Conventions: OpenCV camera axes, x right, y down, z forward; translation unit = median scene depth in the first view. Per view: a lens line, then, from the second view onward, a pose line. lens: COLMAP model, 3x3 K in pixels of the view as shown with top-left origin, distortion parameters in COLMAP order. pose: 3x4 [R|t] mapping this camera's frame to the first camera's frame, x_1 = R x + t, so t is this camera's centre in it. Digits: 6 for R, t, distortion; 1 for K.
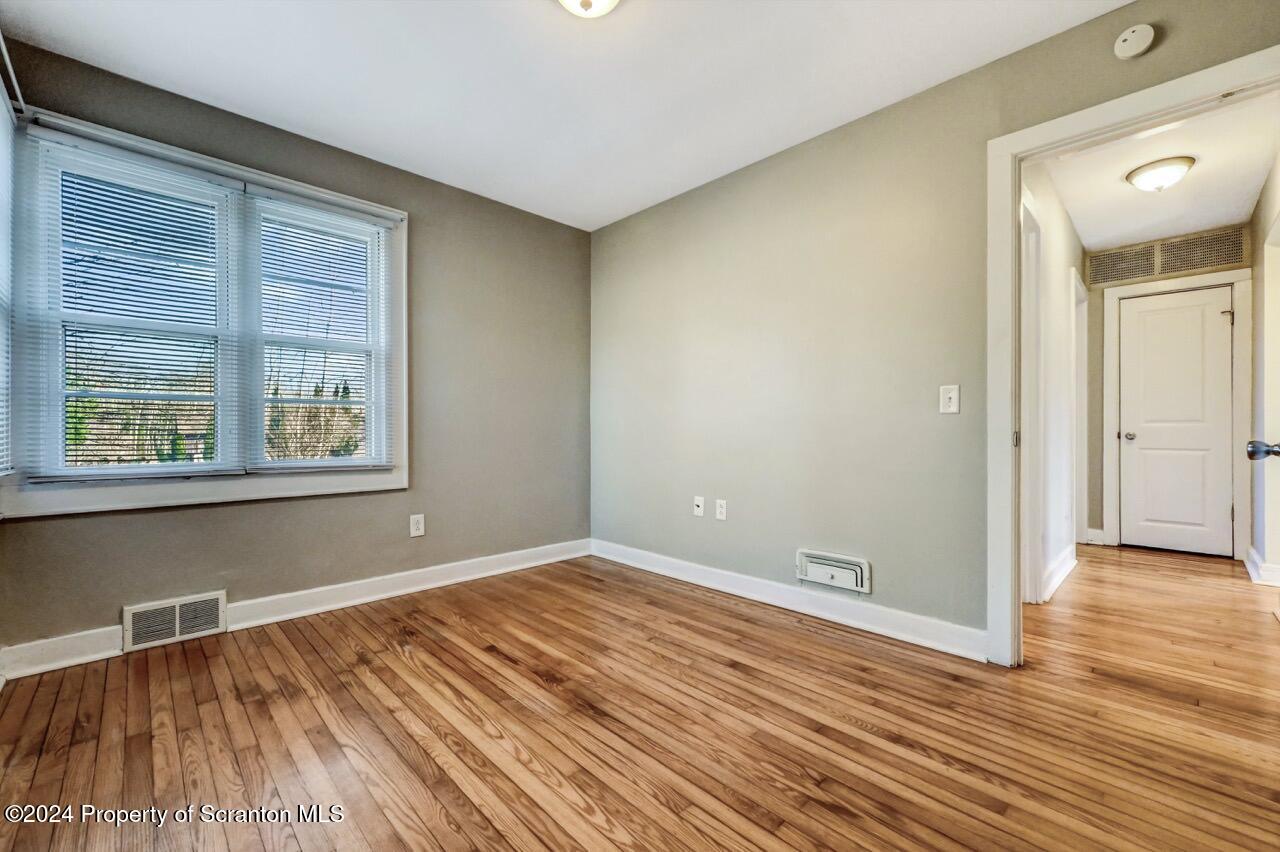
lens RADIAL K [[523.4, 0, 640.0], [0, 523.4, 426.0], [0, 0, 1]] dist [-0.000526, 0.000251]
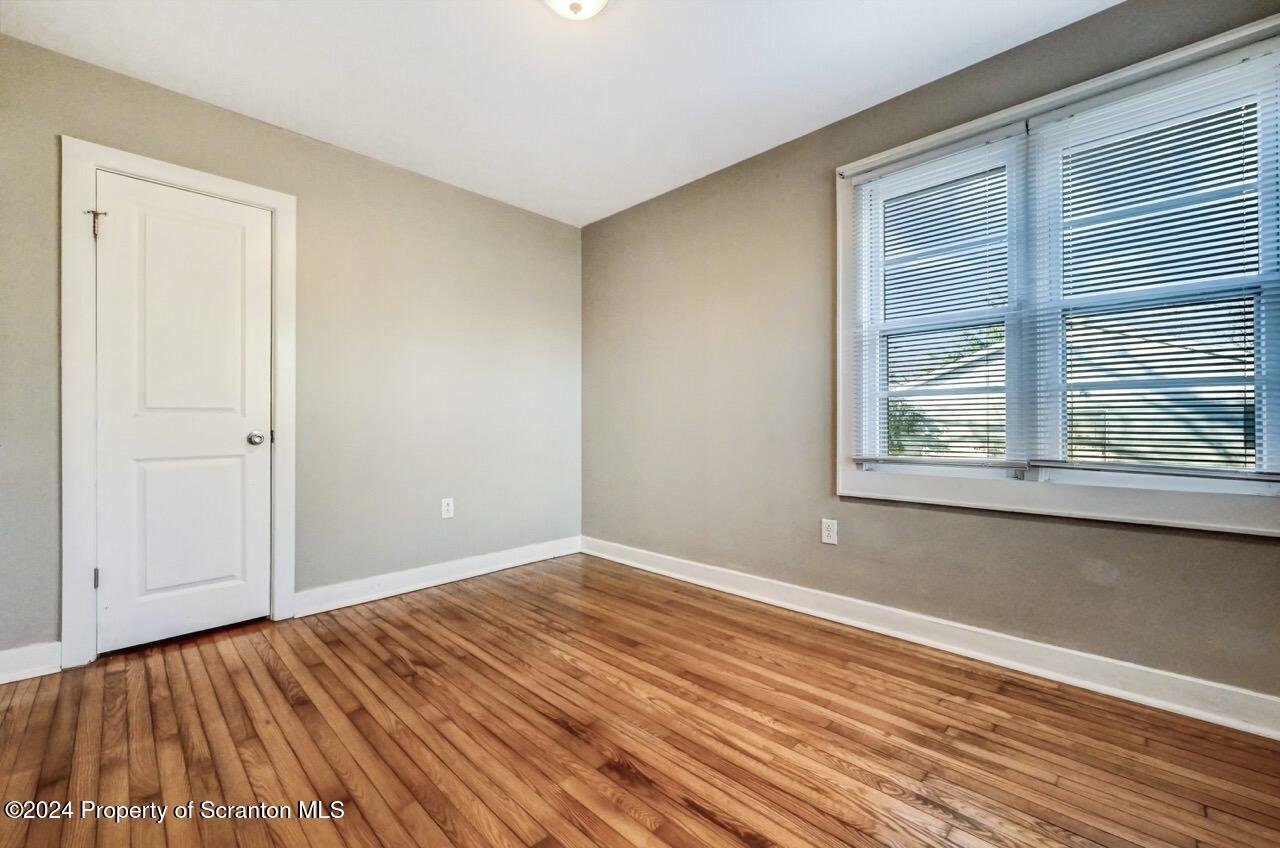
lens RADIAL K [[523.4, 0, 640.0], [0, 523.4, 424.0], [0, 0, 1]] dist [-0.000526, 0.000251]
pose [[-0.999685, 0.001493, -0.025069, -0.197136], [0.001643, 0.999981, -0.005985, 0.002451], [0.025059, -0.006024, -0.999668, 1.958892]]
